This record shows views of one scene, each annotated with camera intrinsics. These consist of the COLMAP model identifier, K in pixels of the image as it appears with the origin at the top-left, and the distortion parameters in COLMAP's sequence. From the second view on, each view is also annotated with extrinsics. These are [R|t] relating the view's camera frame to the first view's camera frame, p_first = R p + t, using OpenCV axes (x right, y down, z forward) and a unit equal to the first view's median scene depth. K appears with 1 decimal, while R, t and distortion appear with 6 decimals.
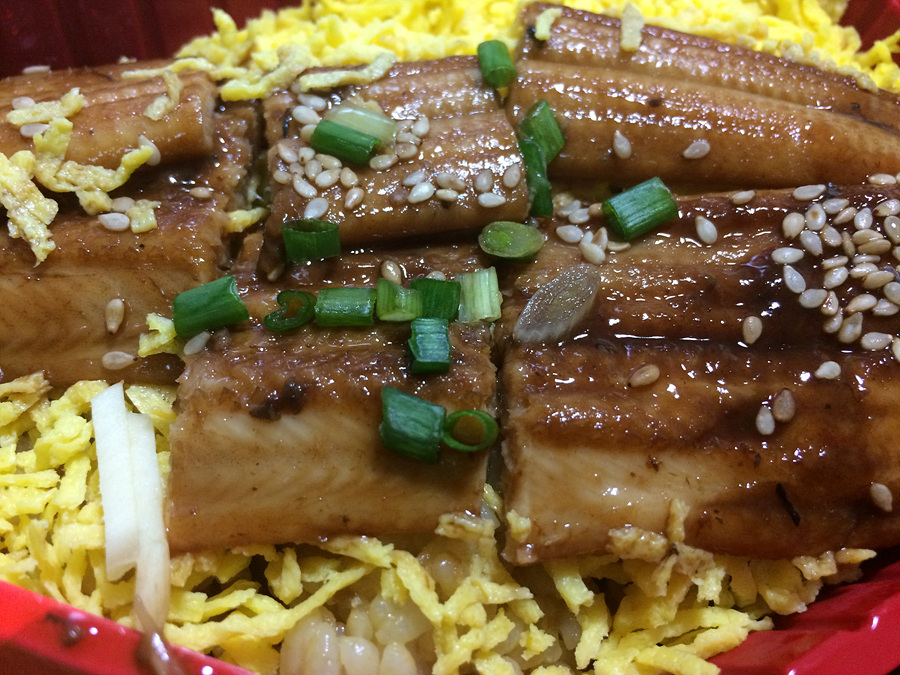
lens RADIAL K [[811.3, 0, 450.0], [0, 811.3, 337.5], [0, 0, 1]] dist [0.115604, -0.277156]
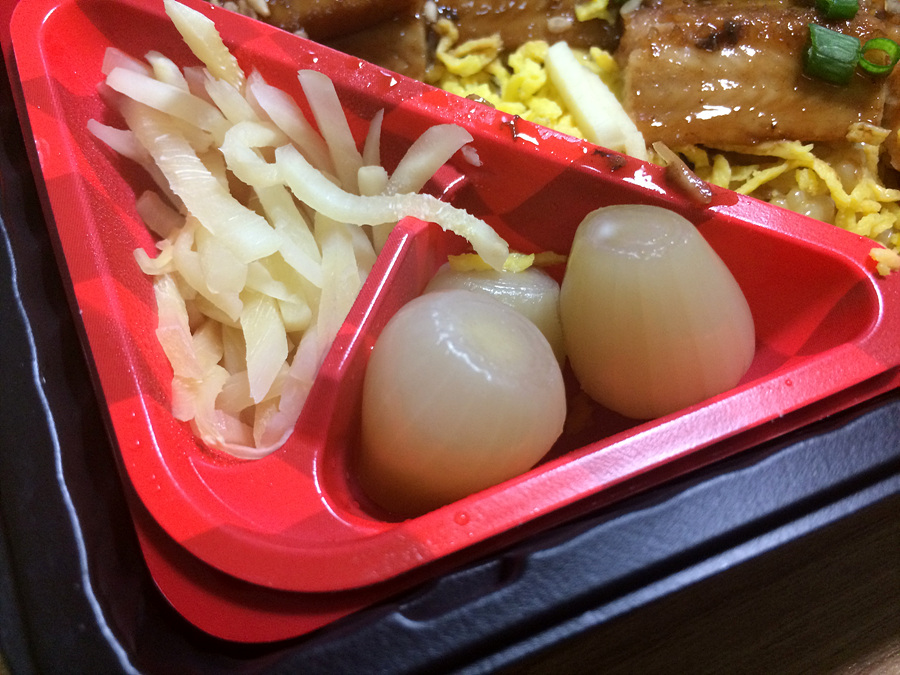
lens RADIAL K [[811.3, 0, 450.0], [0, 811.3, 337.5], [0, 0, 1]] dist [0.115604, -0.277156]
pose [[0.994844, 0.041677, -0.092458, -0.478471], [-0.031713, 0.993782, 0.106732, 0.412059], [0.096331, -0.103249, 0.989980, -0.341197]]
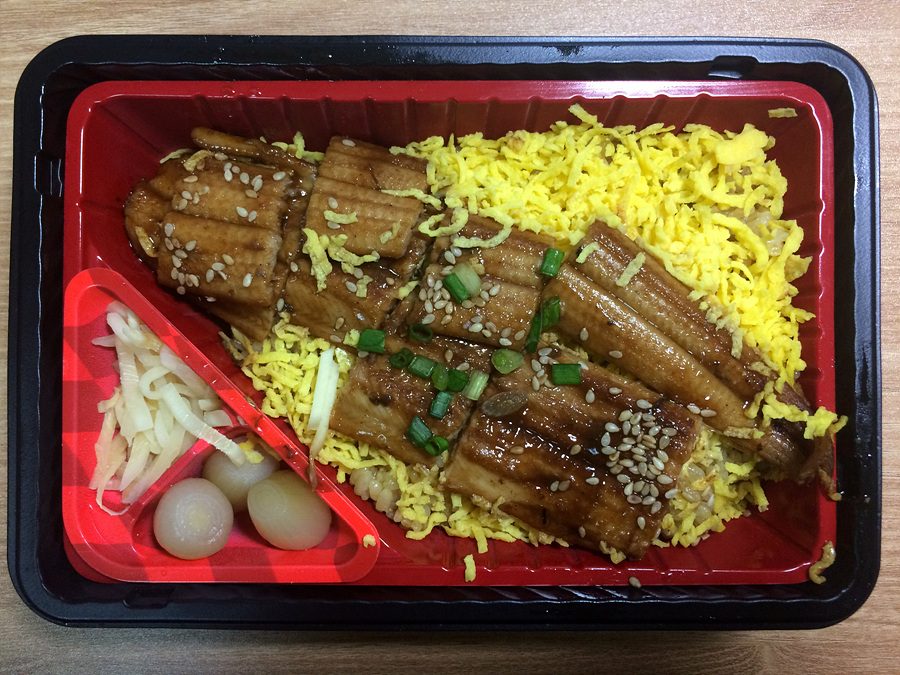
lens RADIAL K [[811.3, 0, 450.0], [0, 811.3, 337.5], [0, 0, 1]] dist [0.115604, -0.277156]
pose [[0.880295, 0.457155, -0.126849, 0.227265], [-0.338892, 0.793030, 0.506216, -1.462296], [0.332014, -0.402632, 0.853027, -1.067971]]
